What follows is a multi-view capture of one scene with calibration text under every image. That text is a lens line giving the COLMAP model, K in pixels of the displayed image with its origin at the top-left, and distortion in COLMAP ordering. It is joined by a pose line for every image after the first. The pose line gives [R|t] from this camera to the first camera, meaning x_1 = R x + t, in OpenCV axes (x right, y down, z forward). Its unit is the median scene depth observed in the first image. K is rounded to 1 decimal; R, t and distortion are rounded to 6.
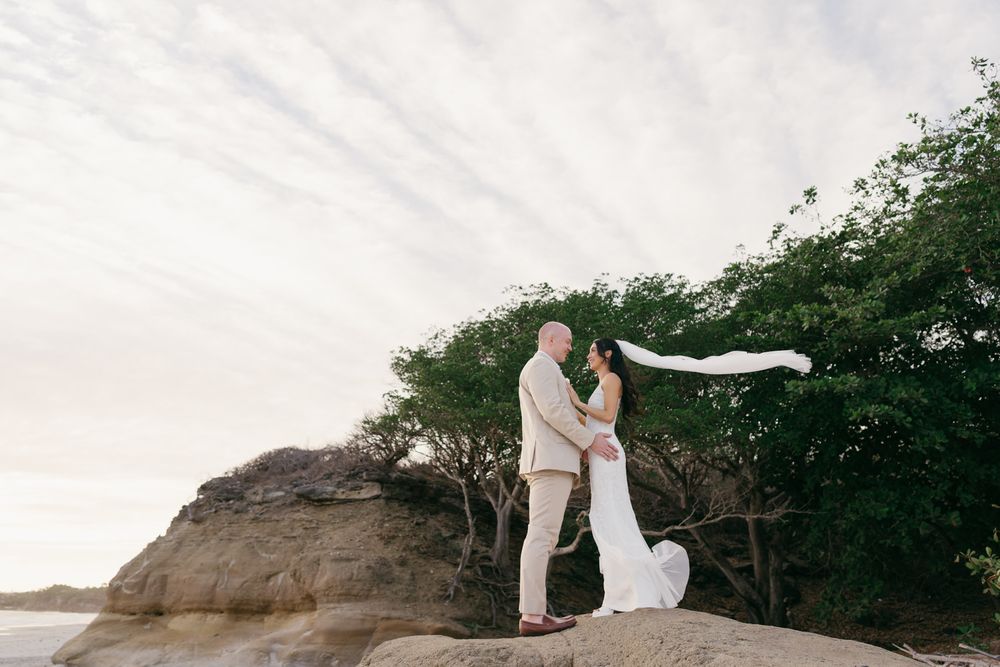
lens RADIAL K [[675.9, 0, 500.0], [0, 675.9, 333.5], [0, 0, 1]] dist [0.002005, 0.003661]
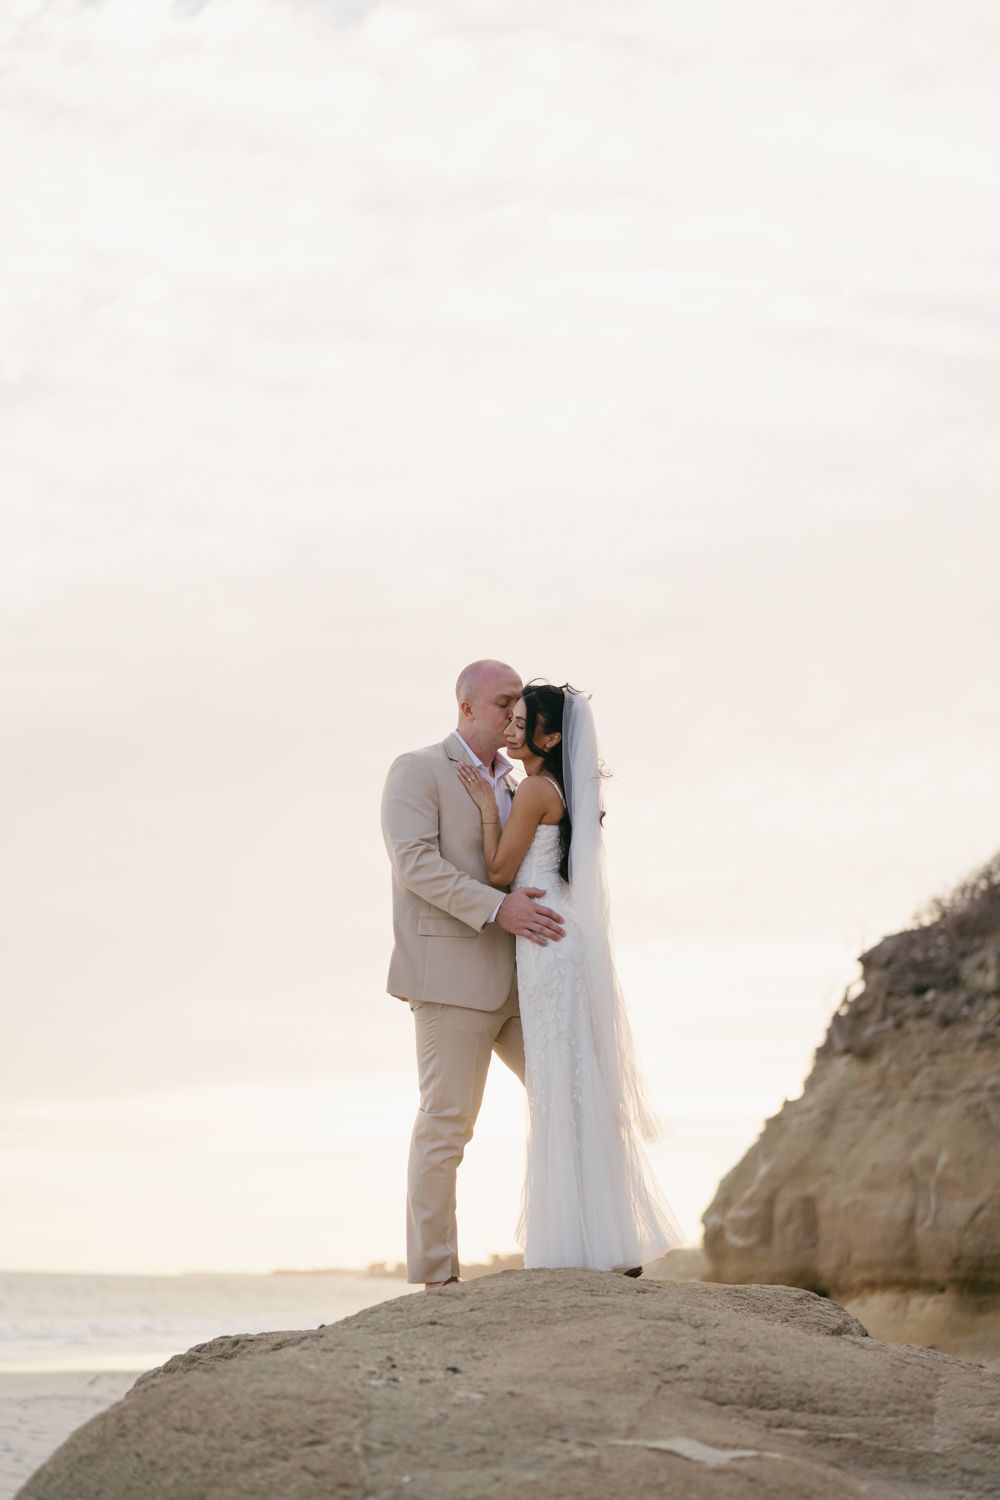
lens RADIAL K [[2189.9, 0, 500.0], [0, 2189.9, 750.0], [0, 0, 1]] dist [0.032660, 0.045570]
pose [[0.771682, -0.158735, -0.615881, 0.182778], [0.248177, 0.966742, 0.061794, -0.005162], [0.585589, -0.200533, 0.785412, -0.019877]]
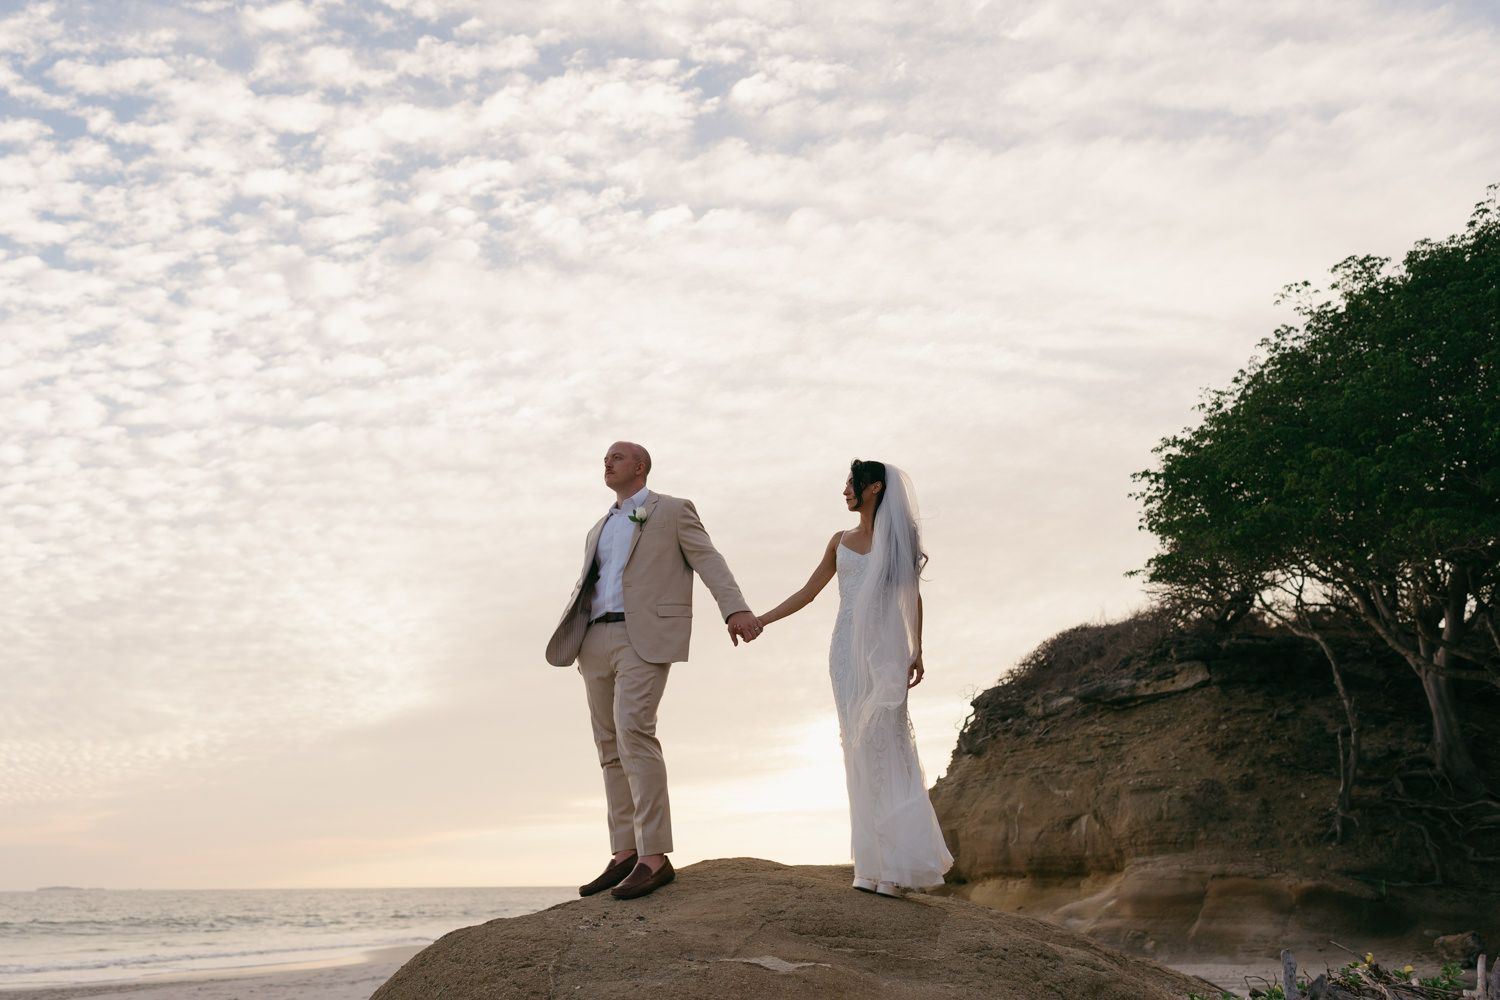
lens RADIAL K [[1083.2, 0, 750.0], [0, 1083.2, 500.0], [0, 0, 1]] dist [-0.001063, 0.003379]
pose [[0.736774, -0.257100, -0.625350, 0.177764], [0.292366, 0.955091, -0.048207, 0.010555], [0.609660, -0.147313, 0.778854, 0.010596]]
